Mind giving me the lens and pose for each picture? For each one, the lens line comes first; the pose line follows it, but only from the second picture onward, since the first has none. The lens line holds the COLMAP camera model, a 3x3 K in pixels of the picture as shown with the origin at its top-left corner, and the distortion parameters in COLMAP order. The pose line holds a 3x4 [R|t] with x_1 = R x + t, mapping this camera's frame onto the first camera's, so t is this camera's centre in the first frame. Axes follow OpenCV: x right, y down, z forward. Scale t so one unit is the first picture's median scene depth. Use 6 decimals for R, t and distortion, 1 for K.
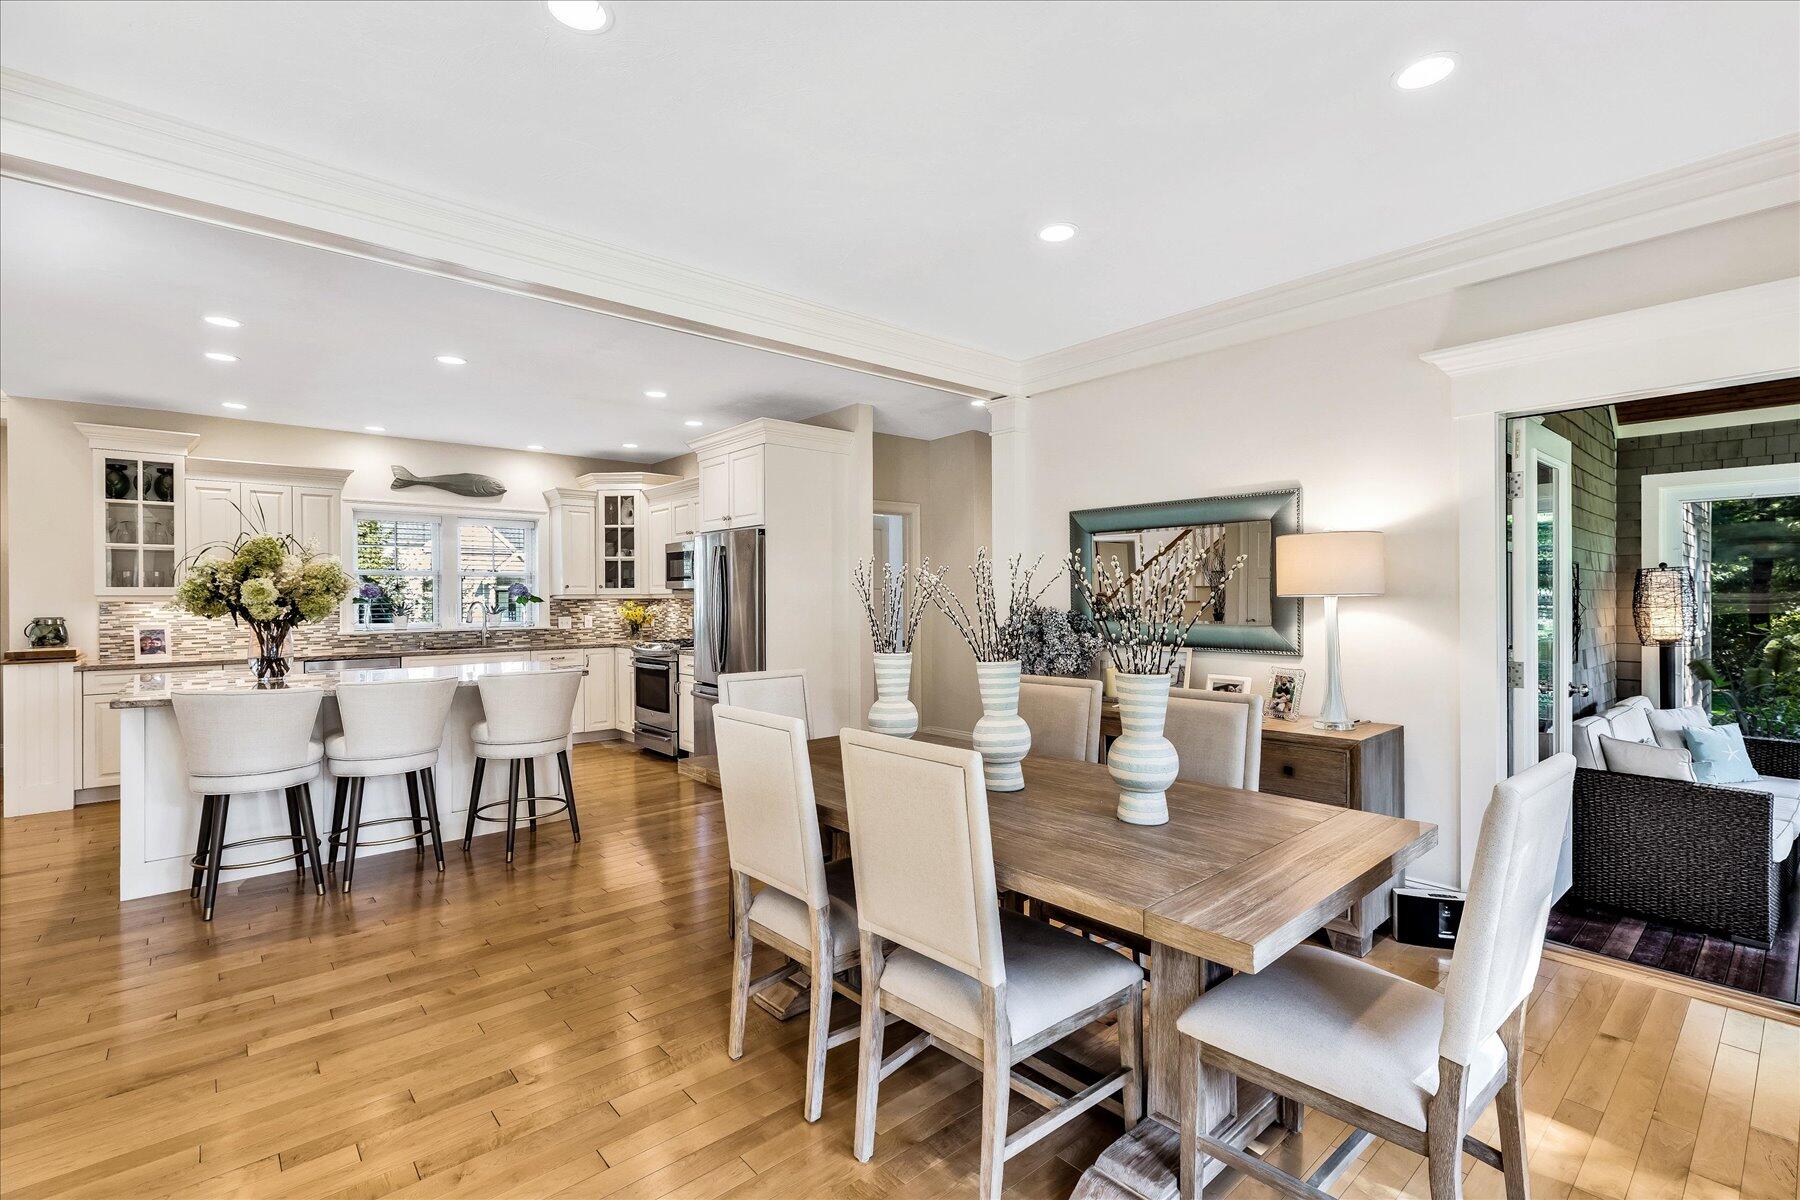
lens RADIAL K [[804.1, 0, 907.3], [0, 804.1, 594.3], [0, 0, 1]] dist [0.011617, -0.000086]
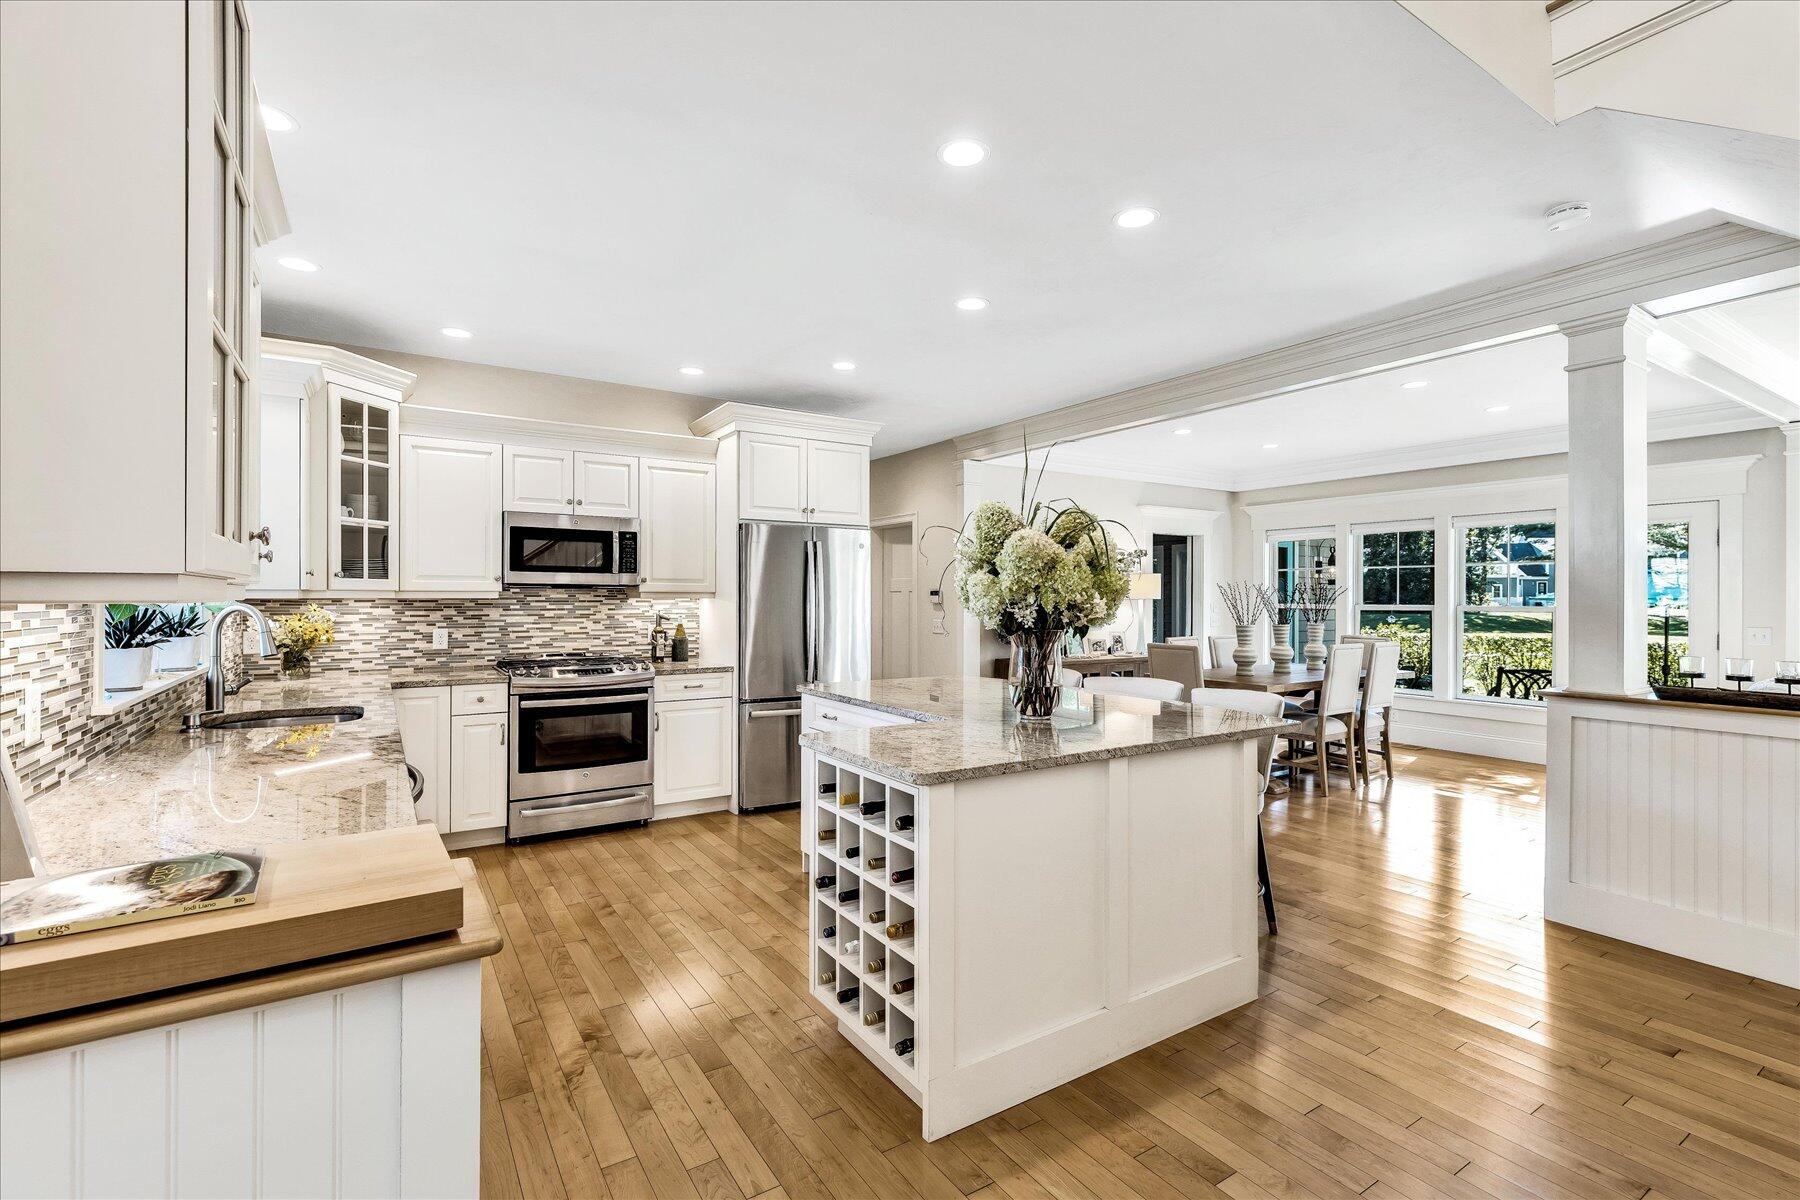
lens RADIAL K [[804.1, 0, 894.4], [0, 804.1, 599.9], [0, 0, 1]] dist [0.011617, -0.000086]
pose [[0.154120, 0.001657, 0.988051, -0.837049], [-0.007973, 0.999968, -0.000433, 0.003513], [-0.988020, -0.007811, 0.154128, 0.578284]]
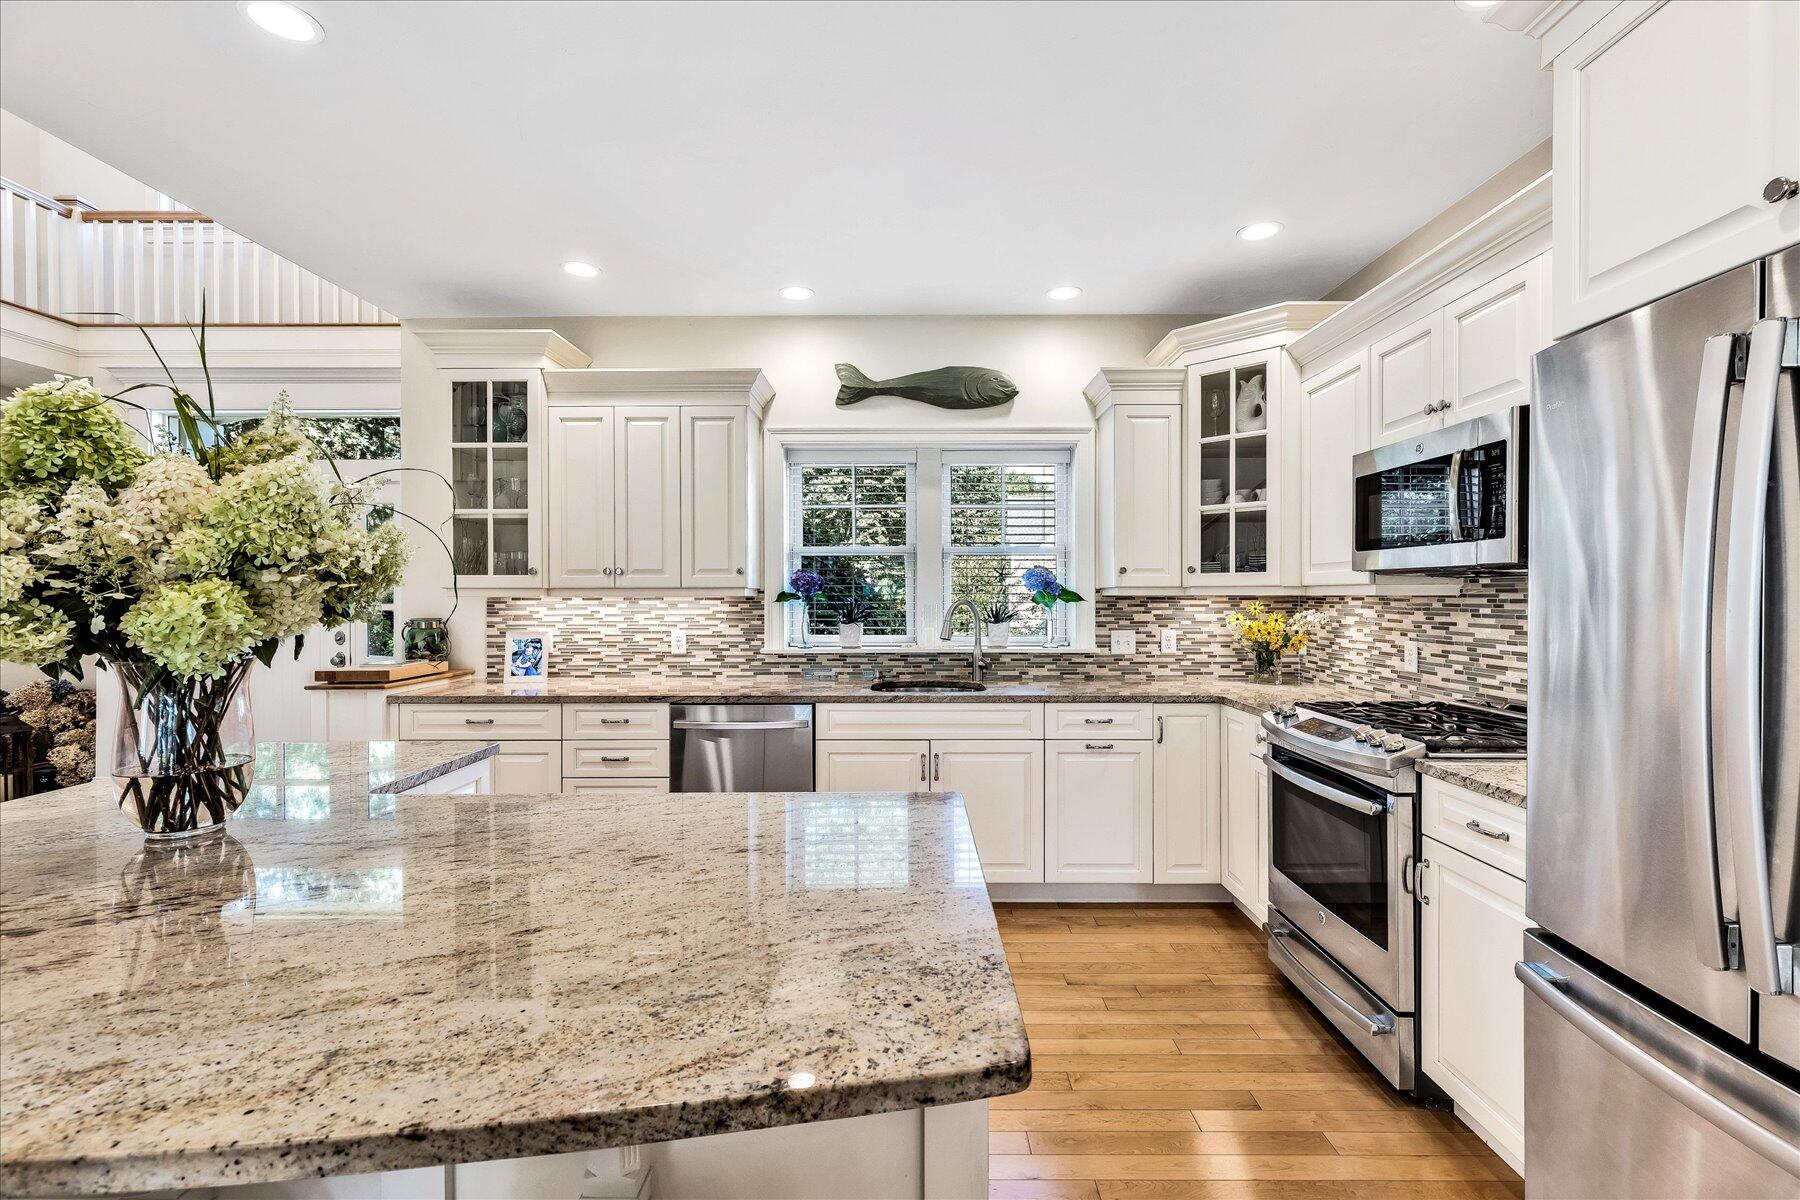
lens RADIAL K [[804.1, 0, 905.3], [0, 804.1, 596.9], [0, 0, 1]] dist [0.011617, -0.000086]
pose [[0.746354, 0.006868, -0.665514, -0.192911], [-0.000600, 0.999953, 0.009648, 0.001792], [0.665549, -0.006802, 0.746323, 0.539308]]
